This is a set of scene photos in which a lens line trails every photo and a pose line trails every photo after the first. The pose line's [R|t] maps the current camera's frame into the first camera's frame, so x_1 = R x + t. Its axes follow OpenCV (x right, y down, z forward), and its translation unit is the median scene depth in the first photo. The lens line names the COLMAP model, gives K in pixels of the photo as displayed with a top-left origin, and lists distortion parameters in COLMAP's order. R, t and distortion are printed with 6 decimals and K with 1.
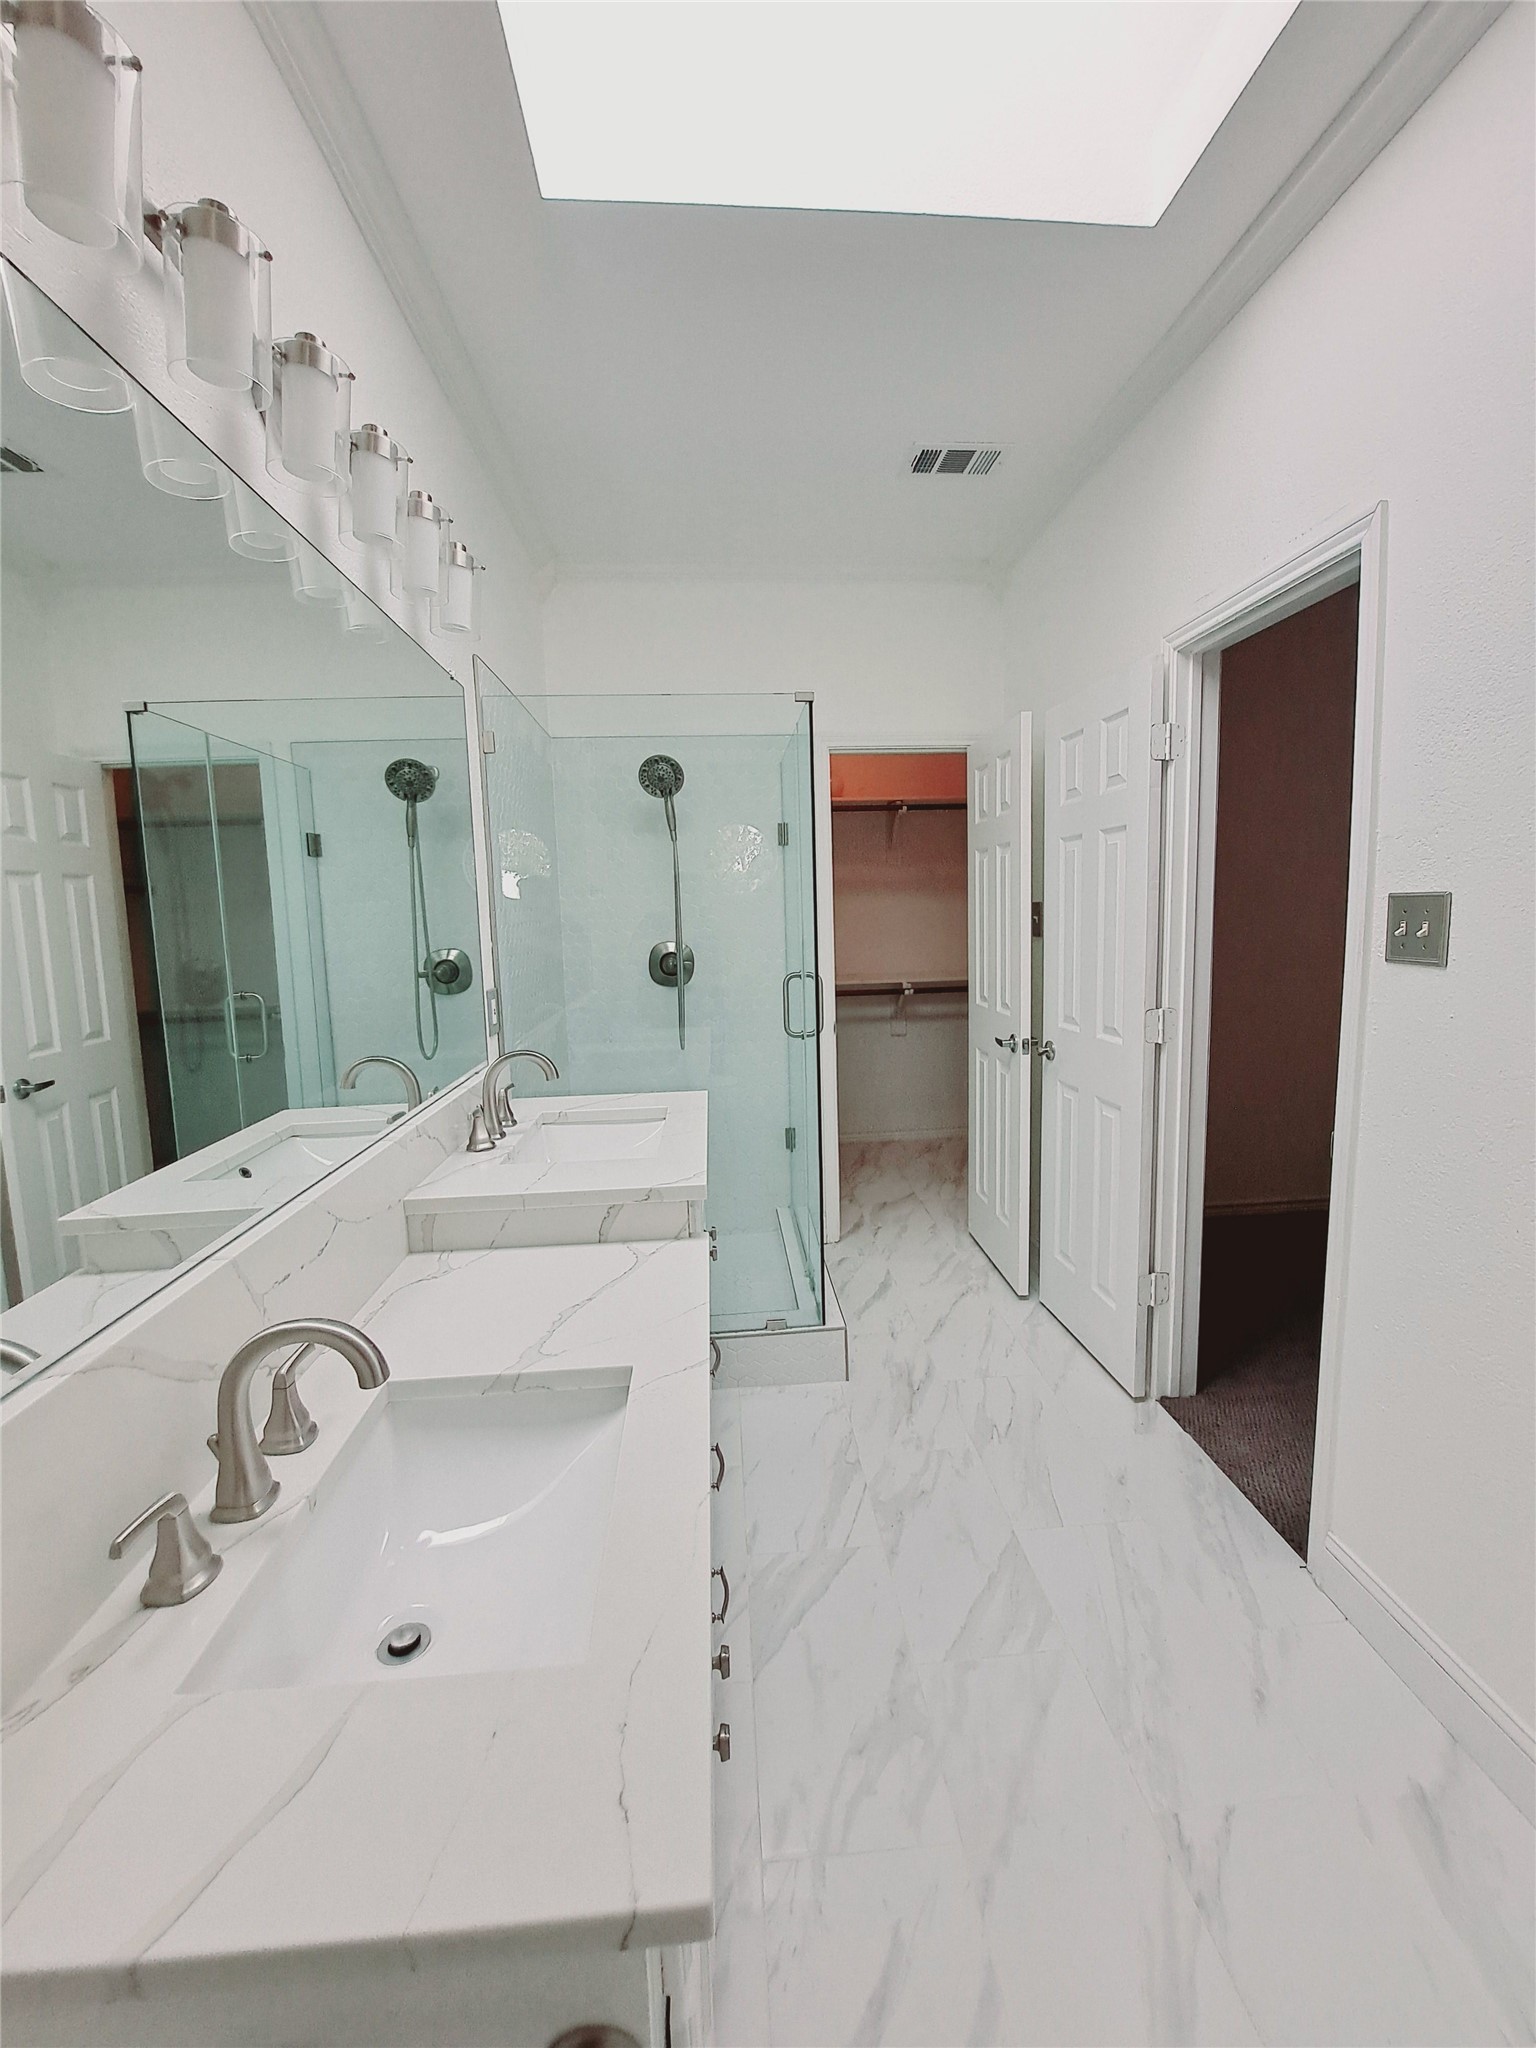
lens RADIAL K [[815.9, 0, 772.6], [0, 815.9, 1014.3], [0, 0, 1]] dist [-0.015253, 0.000145]
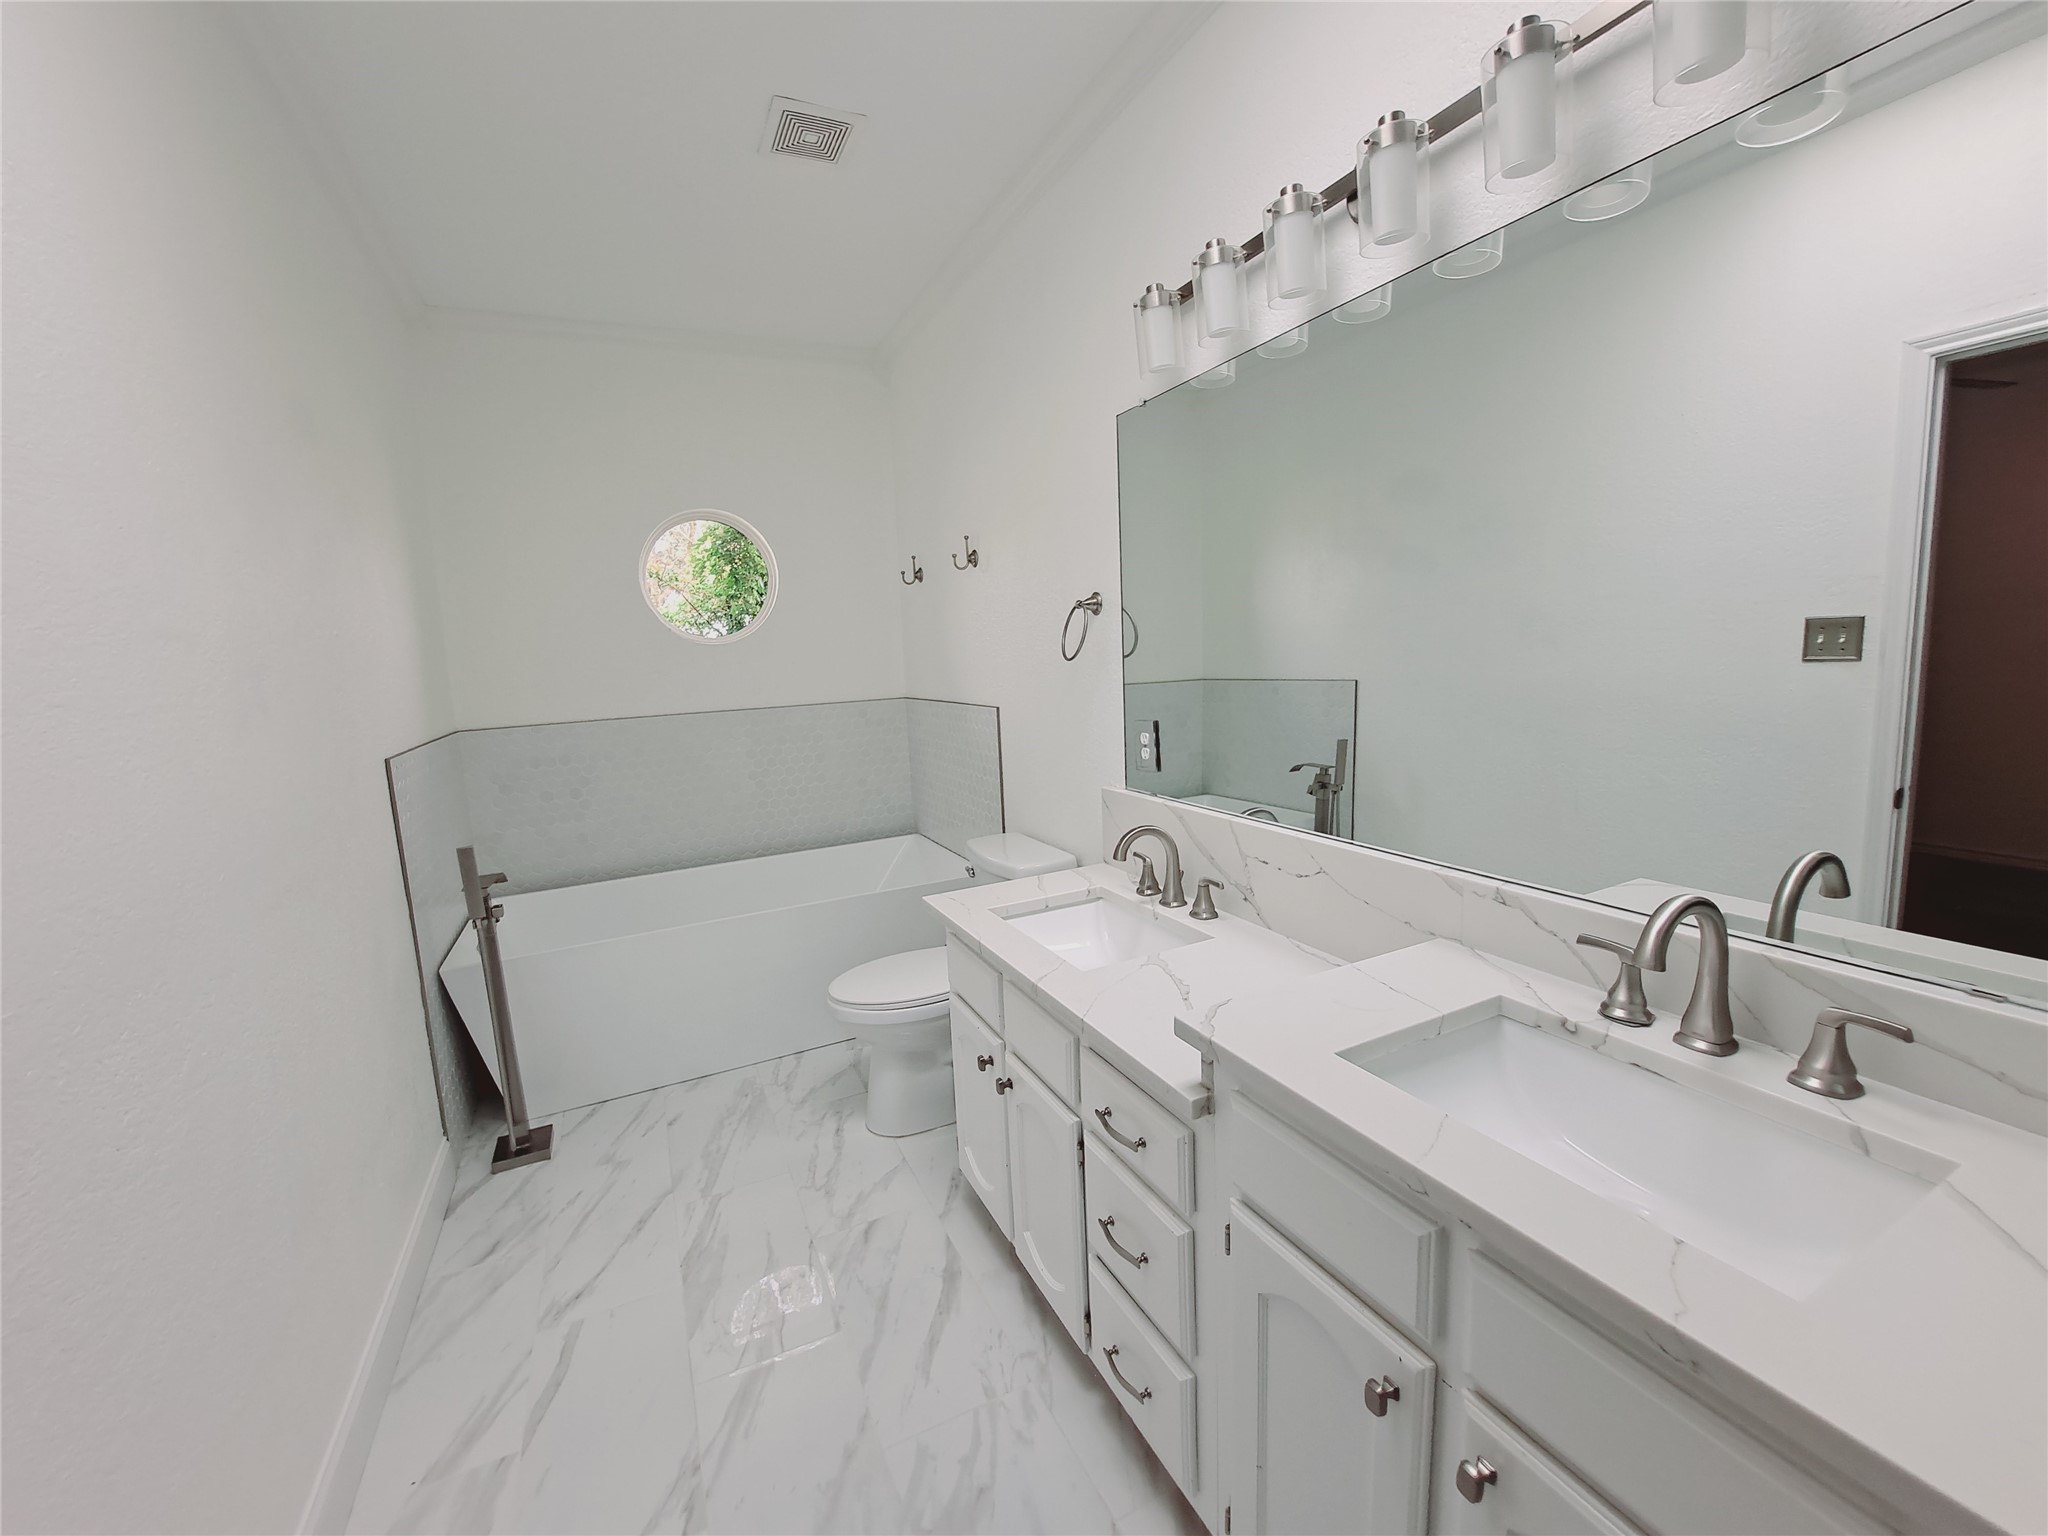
lens RADIAL K [[815.9, 0, 1009.8], [0, 815.9, 753.8], [0, 0, 1]] dist [-0.015253, 0.000145]
pose [[-0.928057, 0.118678, -0.353025, 0.362010], [0.028265, 0.967581, 0.250973, -0.265157], [0.371365, 0.222939, -0.901325, 1.929724]]
